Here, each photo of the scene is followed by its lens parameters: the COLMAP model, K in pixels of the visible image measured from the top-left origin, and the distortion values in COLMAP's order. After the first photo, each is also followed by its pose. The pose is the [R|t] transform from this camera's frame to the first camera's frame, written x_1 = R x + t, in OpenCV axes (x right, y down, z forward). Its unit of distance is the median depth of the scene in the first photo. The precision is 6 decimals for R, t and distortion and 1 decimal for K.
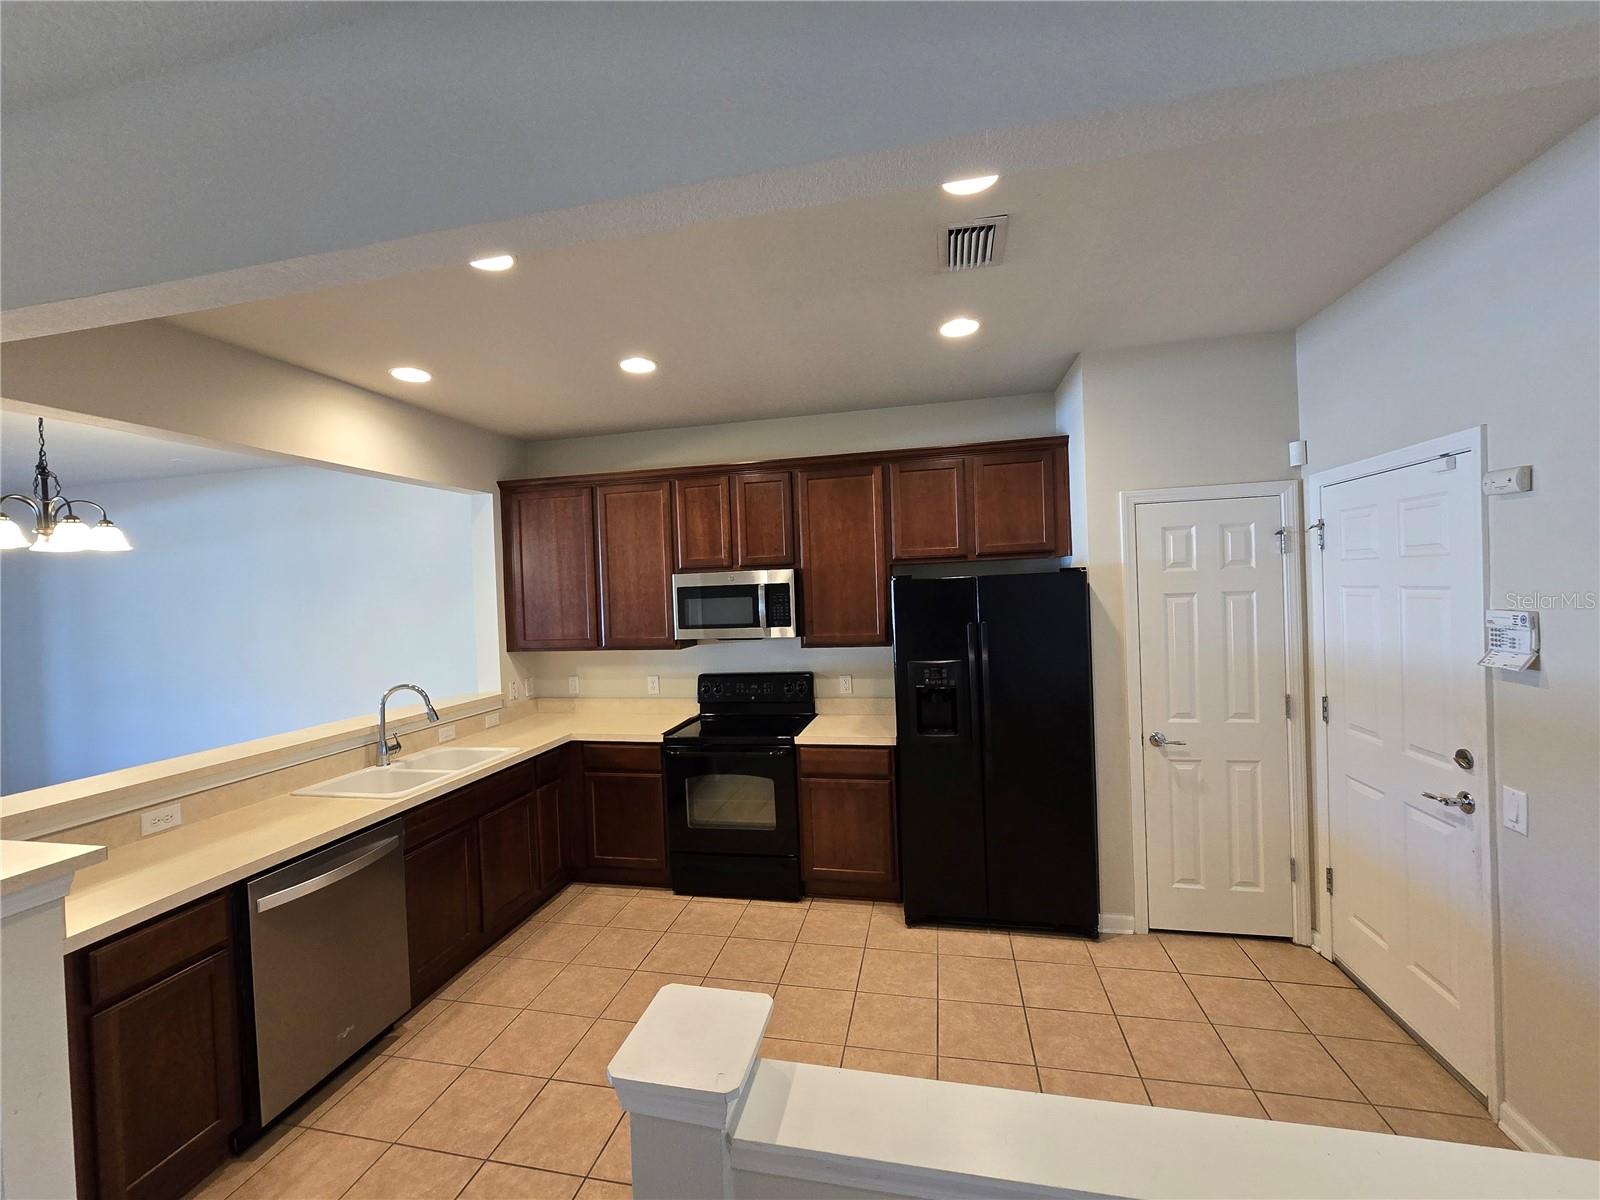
lens RADIAL K [[657.2, 0, 795.7], [0, 657.2, 603.5], [0, 0, 1]] dist [-0.004763, 0.000269]
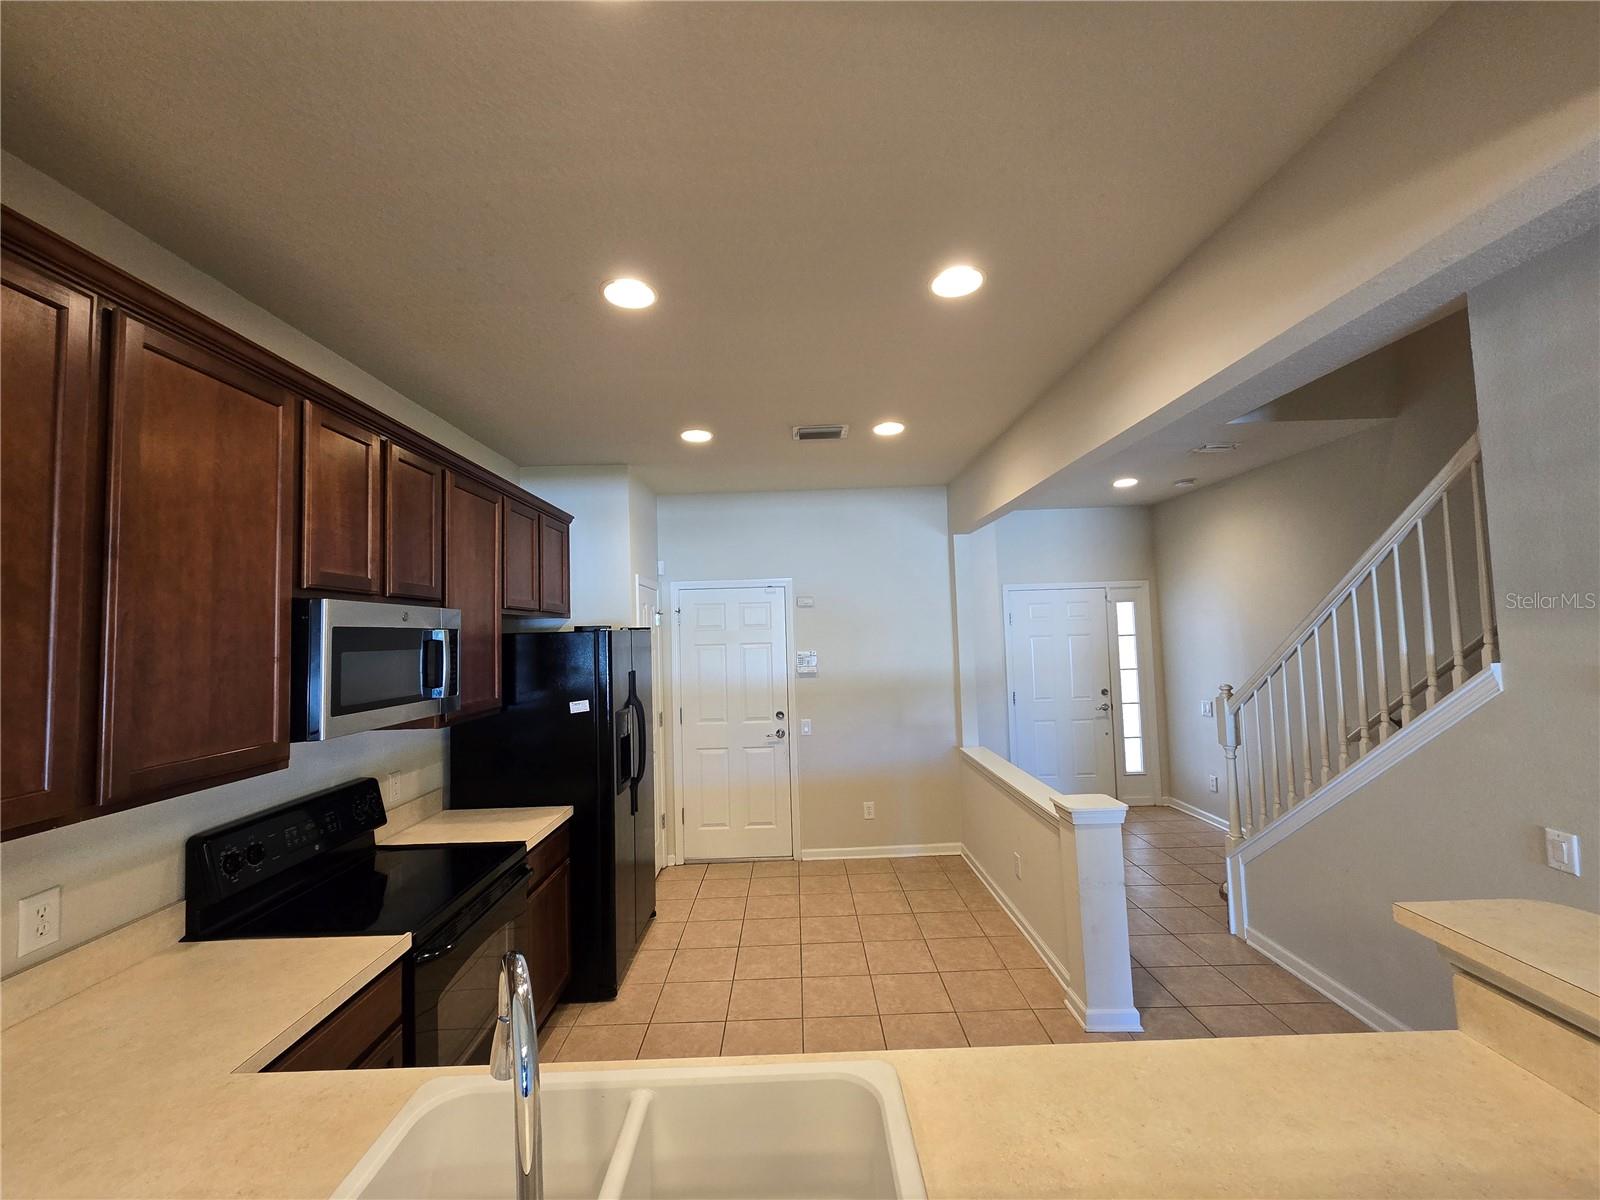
lens RADIAL K [[657.2, 0, 797.1], [0, 657.2, 597.4], [0, 0, 1]] dist [-0.004763, 0.000269]
pose [[-0.223449, 0.099783, 0.969595, -1.031250], [0.058281, 0.994334, -0.088898, 0.022807], [-0.972972, 0.036644, -0.227999, 1.125241]]
